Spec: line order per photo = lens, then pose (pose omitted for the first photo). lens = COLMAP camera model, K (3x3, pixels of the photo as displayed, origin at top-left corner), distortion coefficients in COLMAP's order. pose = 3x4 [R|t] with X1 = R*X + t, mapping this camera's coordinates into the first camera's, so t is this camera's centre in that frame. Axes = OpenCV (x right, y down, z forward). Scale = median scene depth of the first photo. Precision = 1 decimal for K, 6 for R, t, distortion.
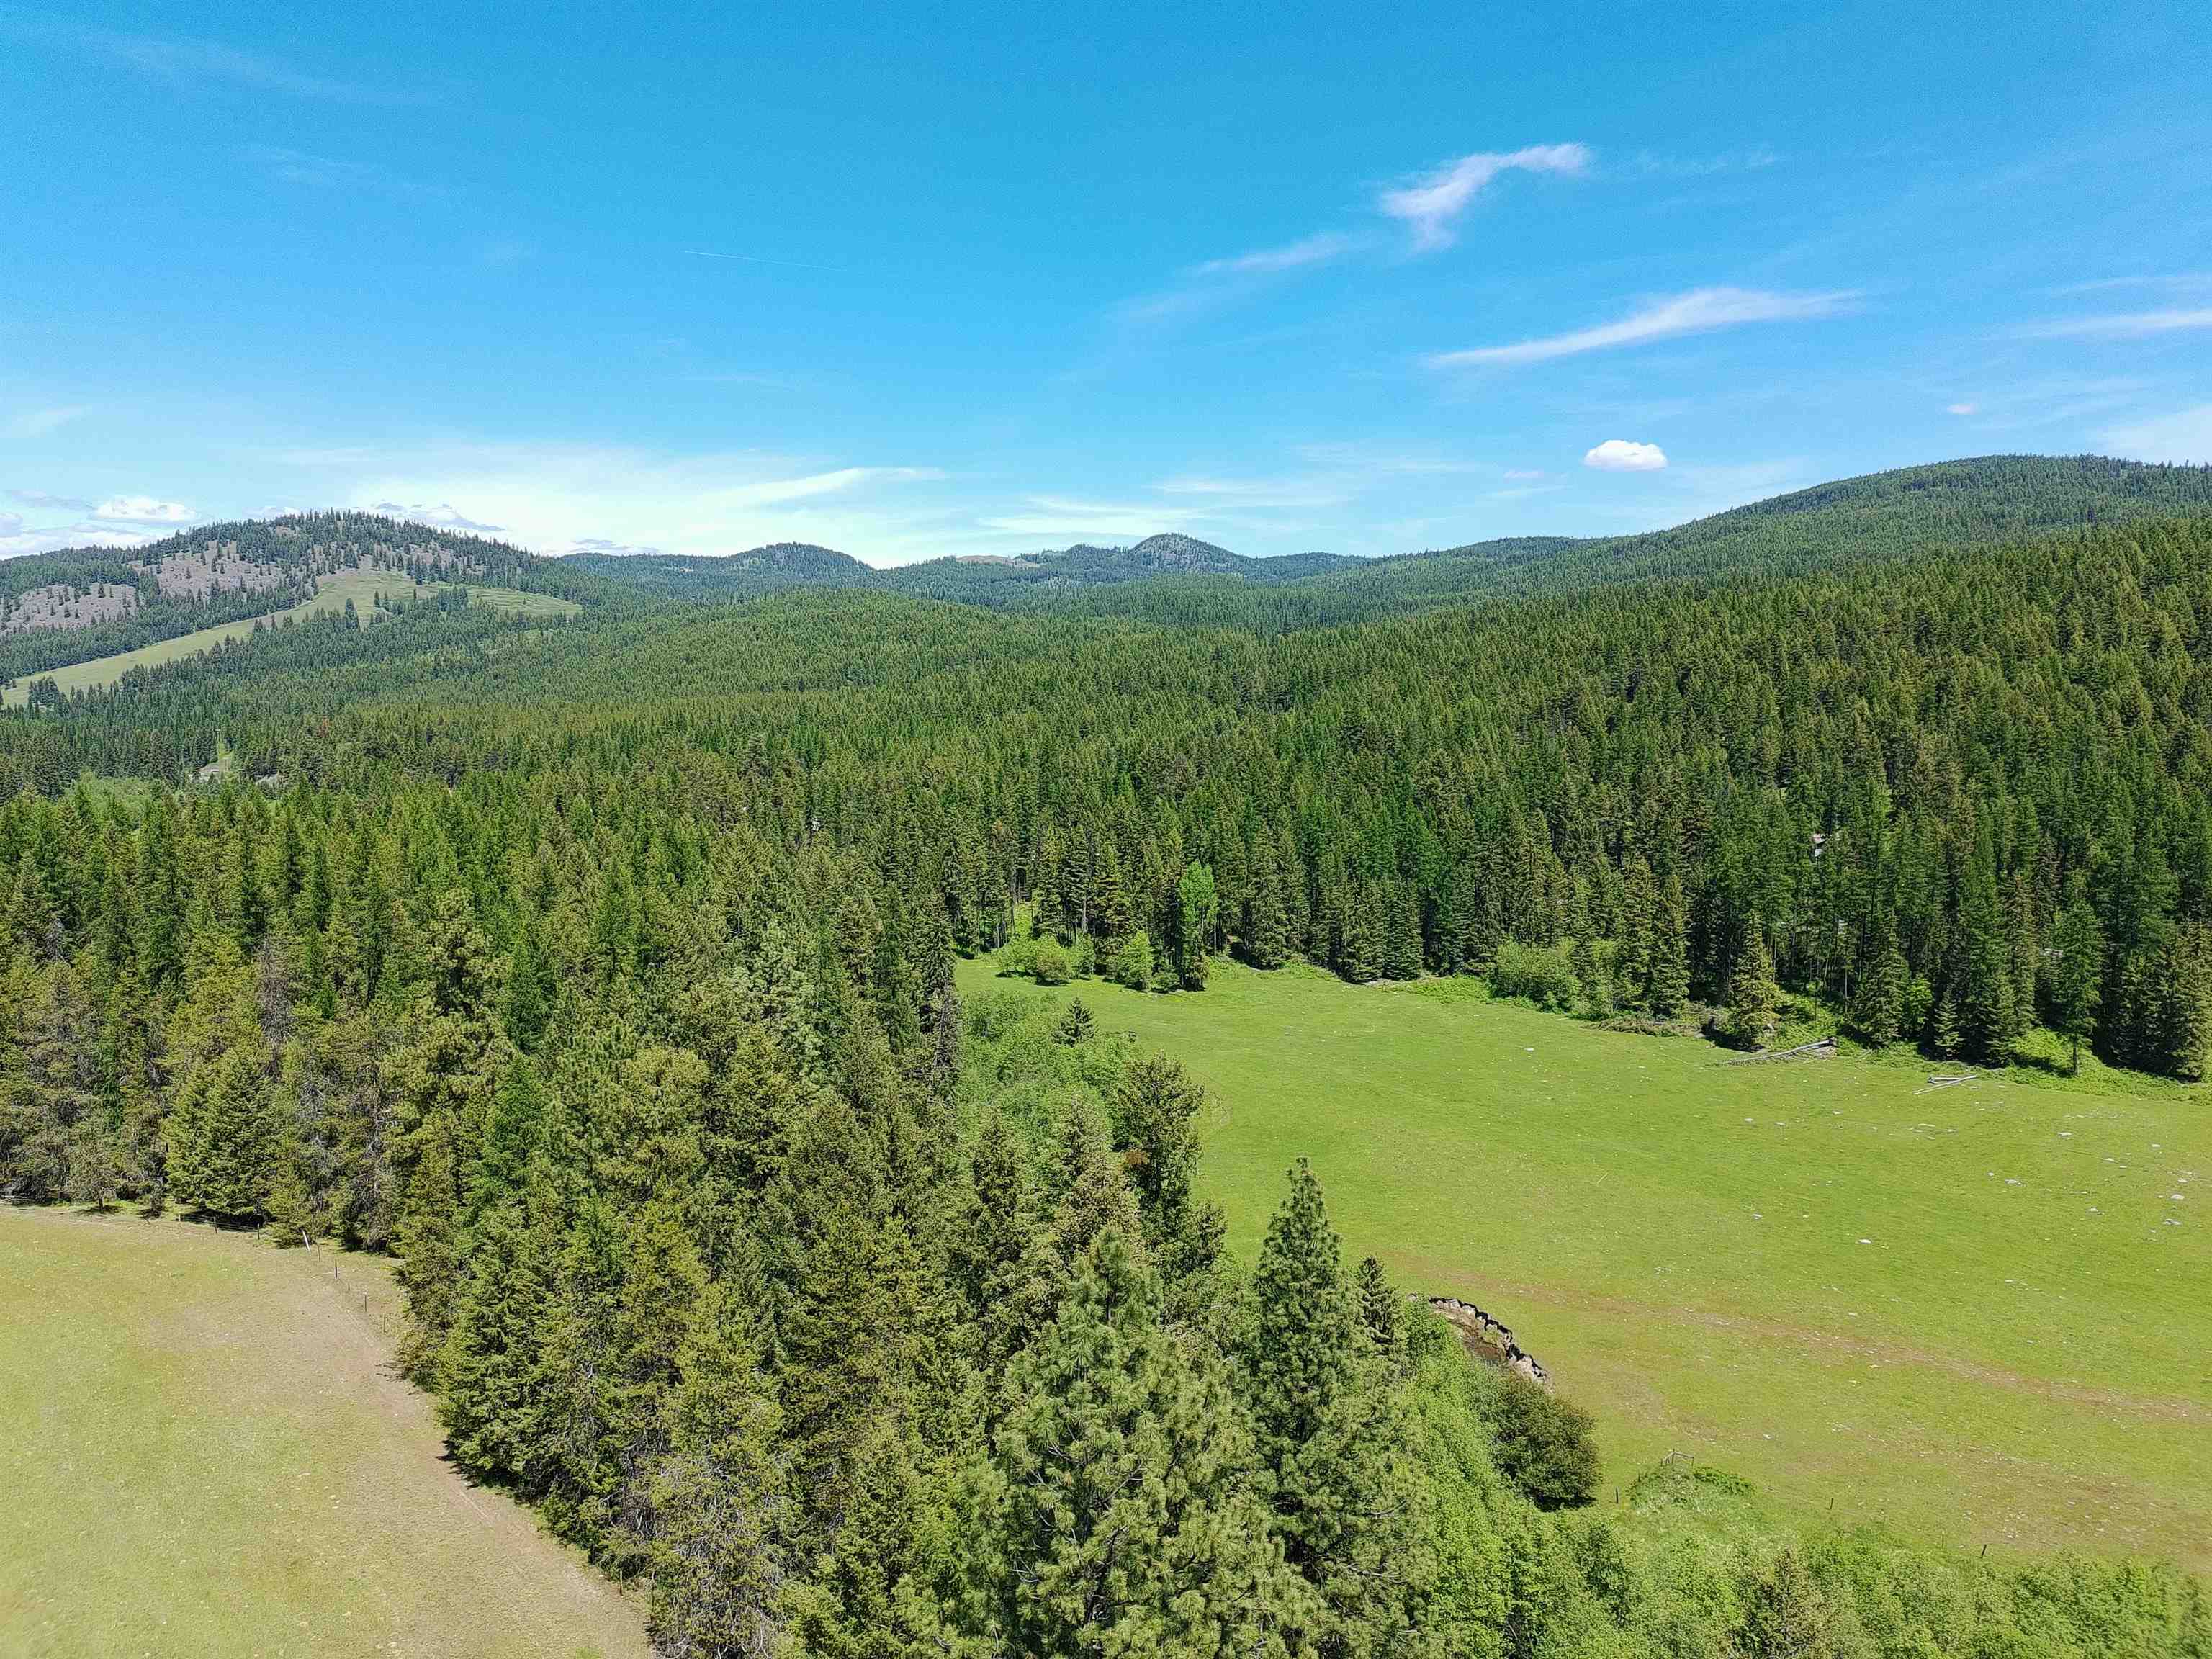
lens RADIAL K [[1639.6, 0, 1103.1], [0, 1639.6, 830.7], [0, 0, 1]] dist [0.062809, -0.057070]
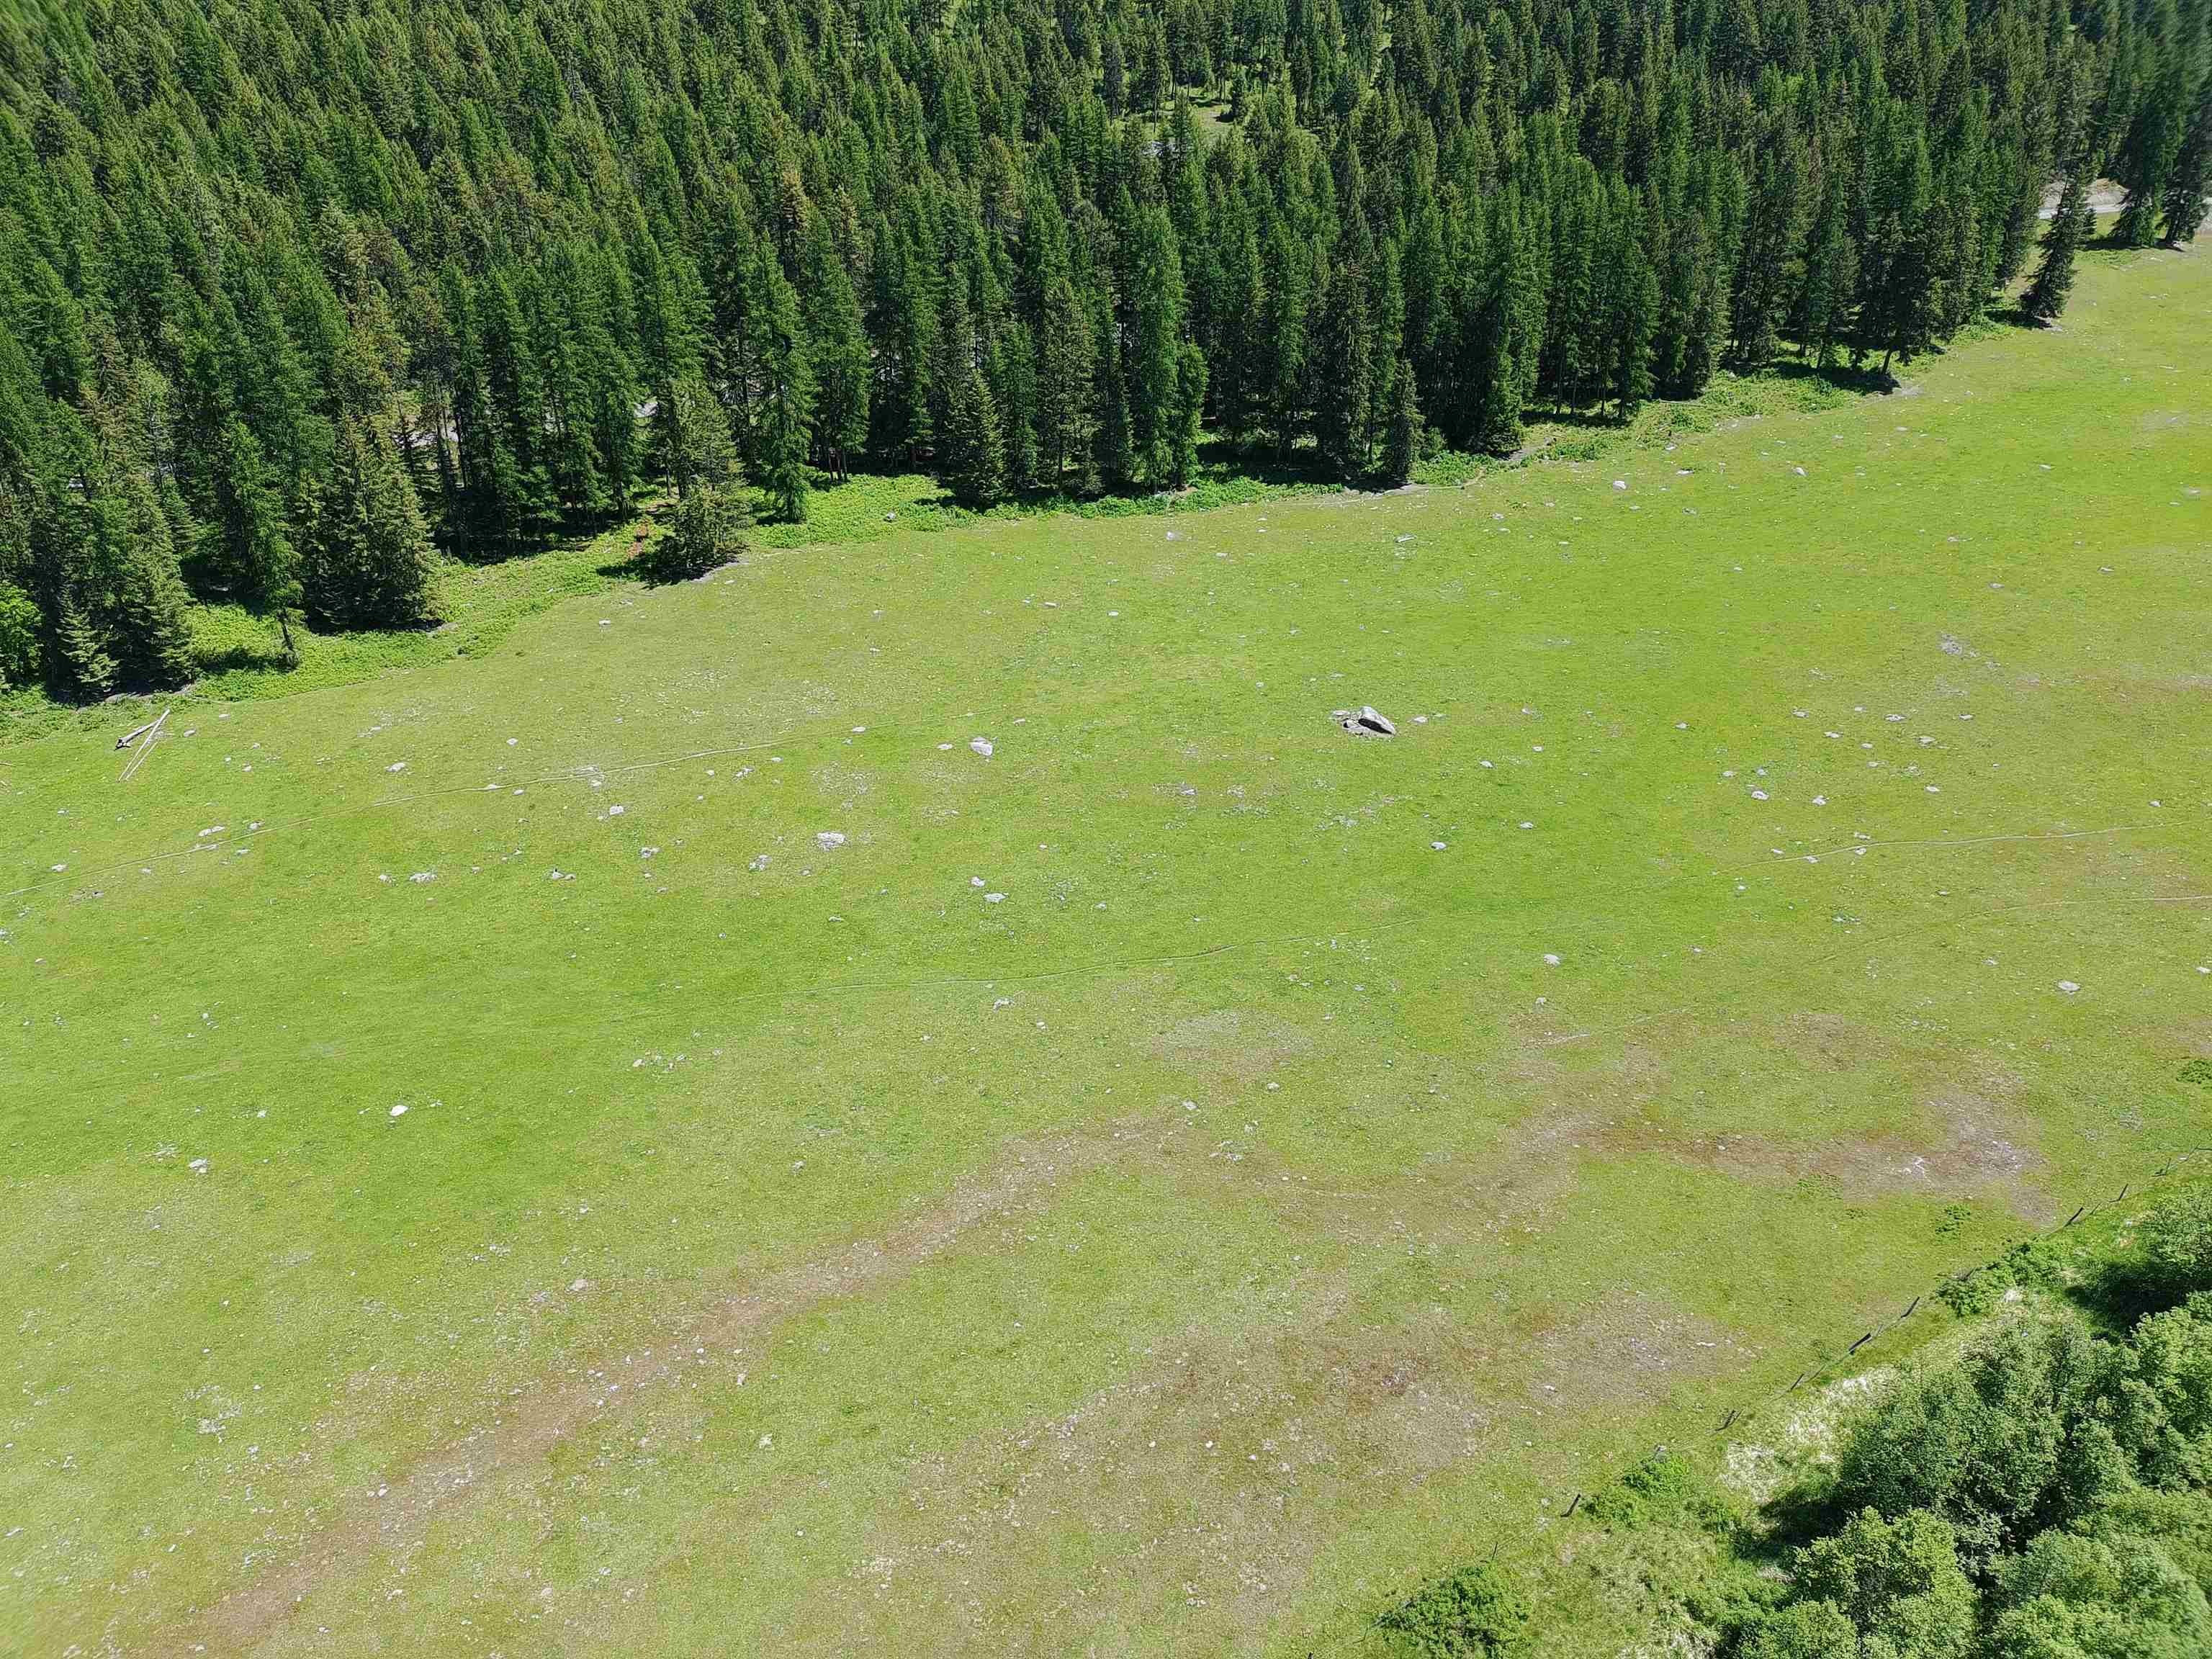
lens RADIAL K [[1639.6, 0, 1101.3], [0, 1639.6, 834.4], [0, 0, 1]] dist [0.062809, -0.057070]
pose [[0.319009, -0.436845, 0.841070, 0.042058], [0.105558, 0.898293, 0.426530, -0.041081], [-0.941855, -0.047286, 0.332676, 0.311926]]
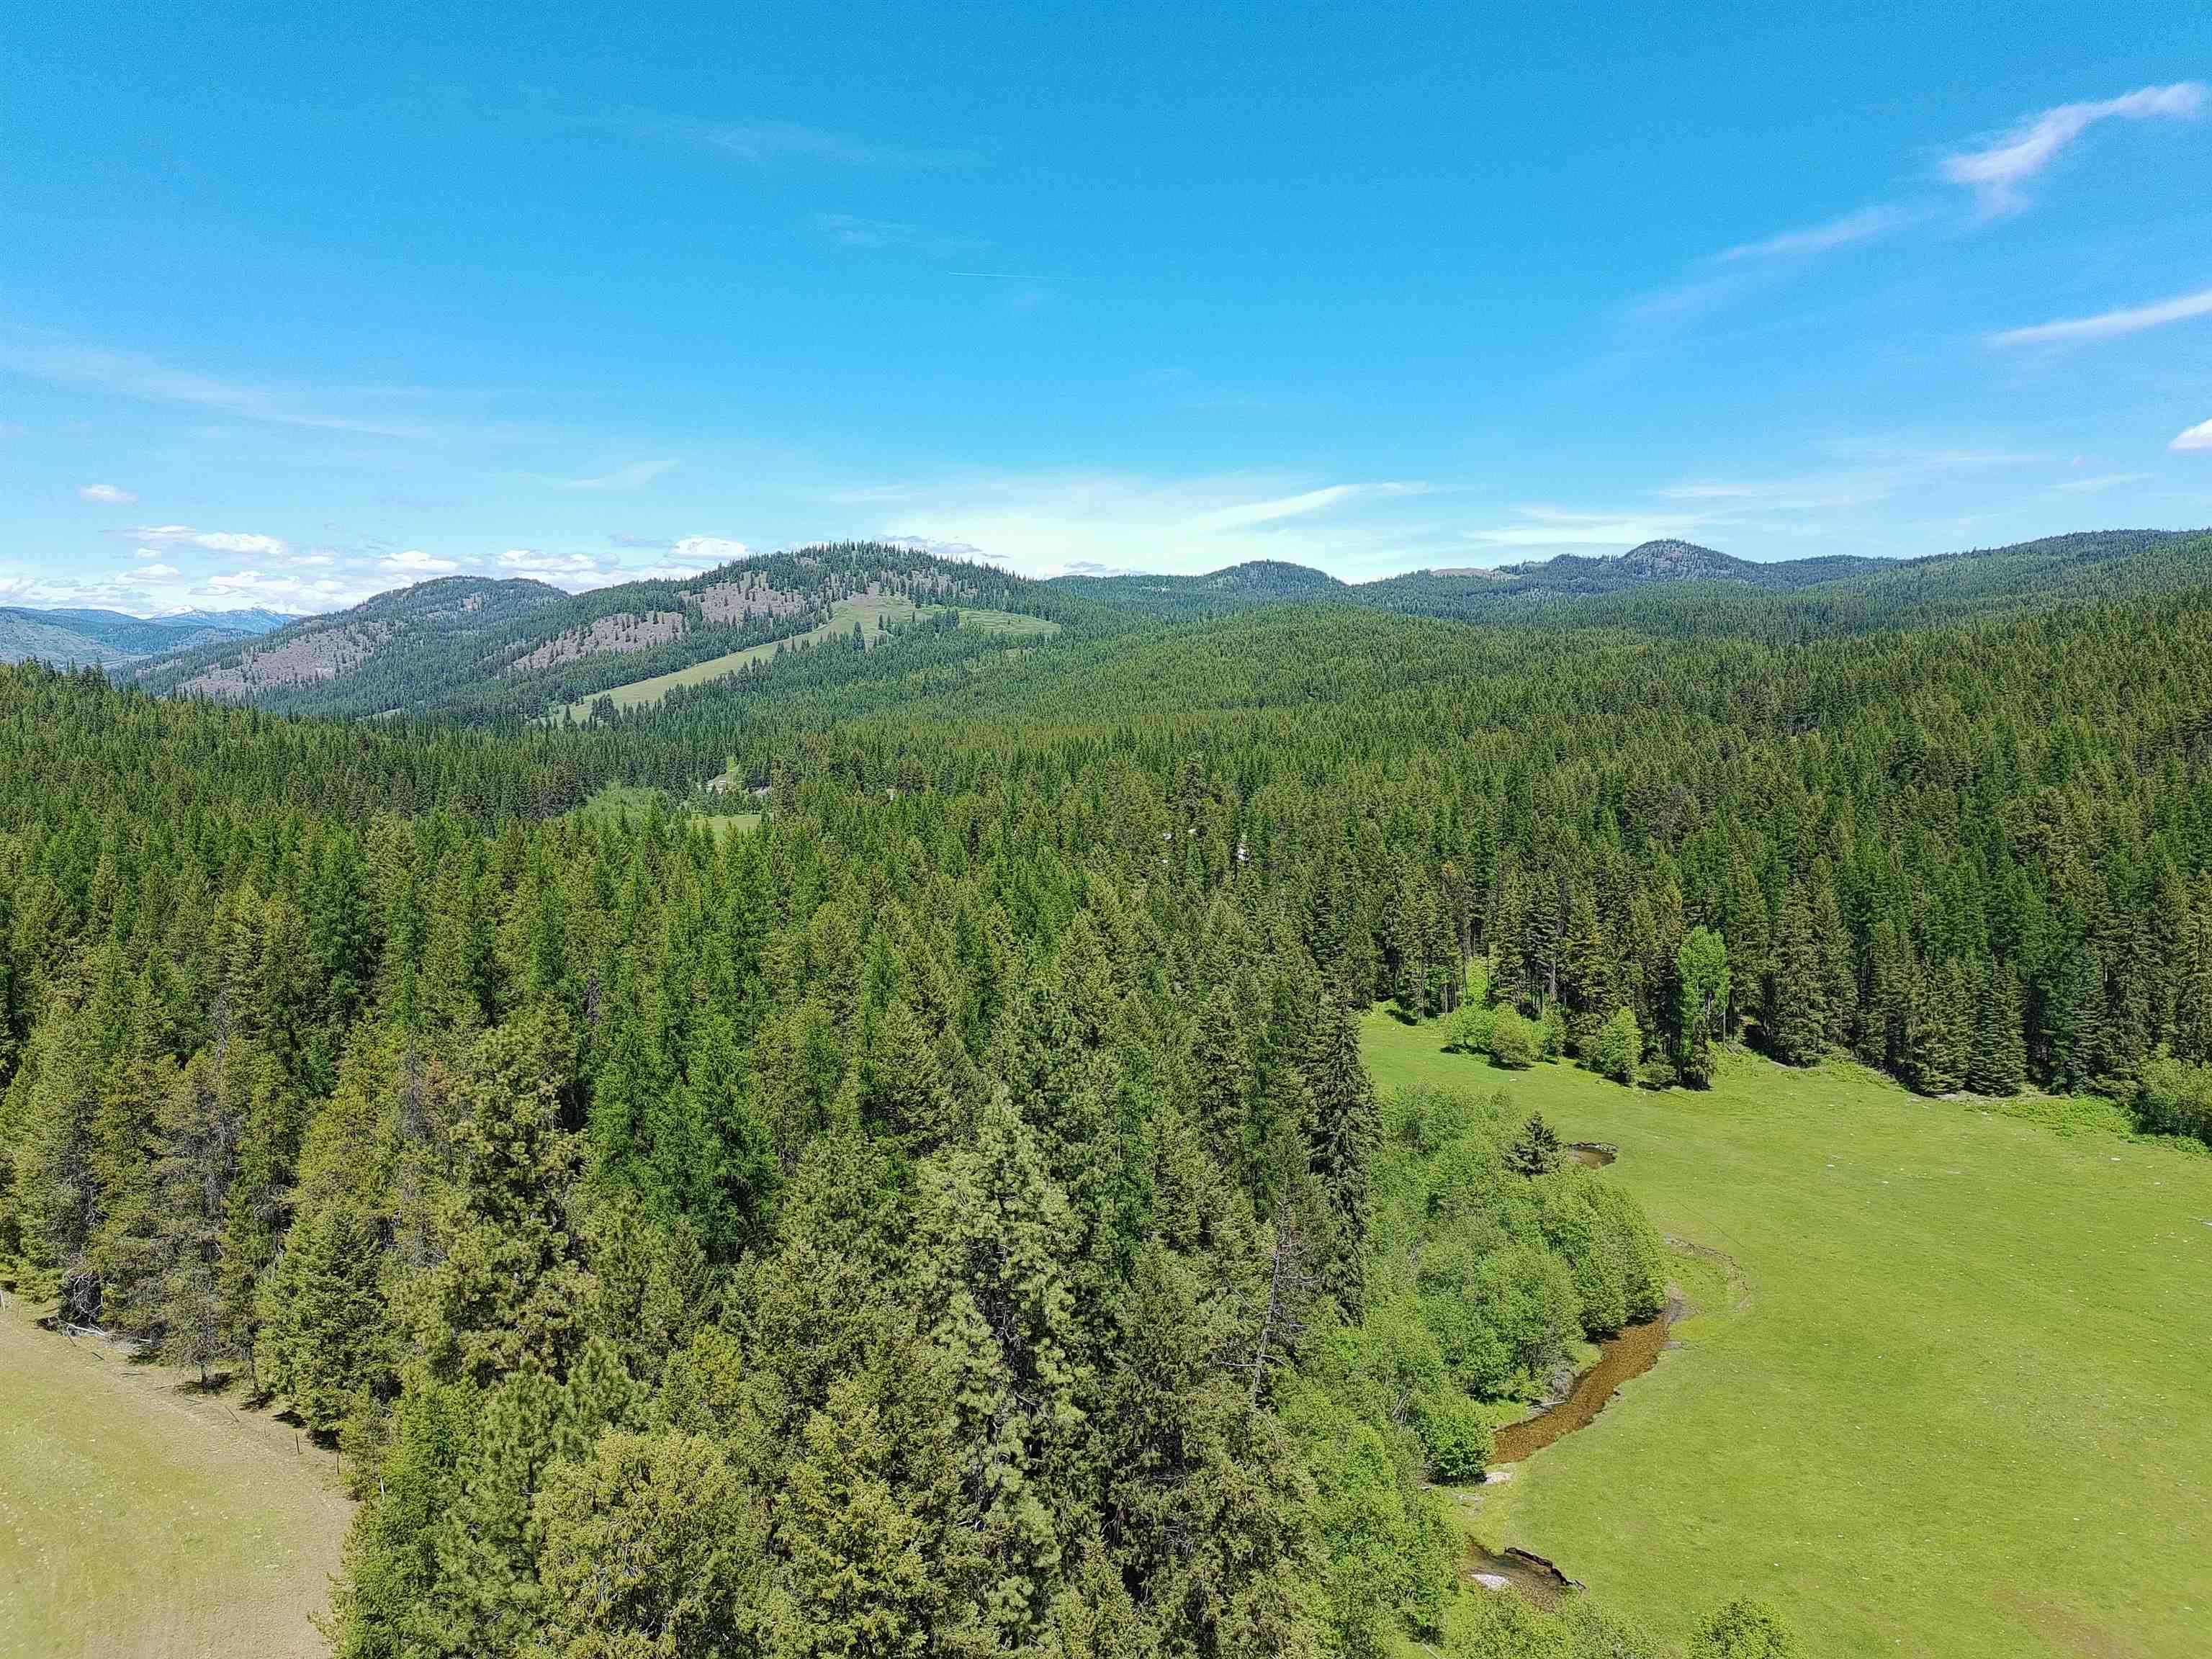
lens RADIAL K [[1639.6, 0, 1102.4], [0, 1639.6, 829.8], [0, 0, 1]] dist [0.062809, -0.057070]
pose [[0.959771, 0.023129, -0.279829, 0.001176], [-0.026080, 0.999637, -0.006826, -0.014188], [0.279570, 0.013850, 0.960026, 0.155958]]
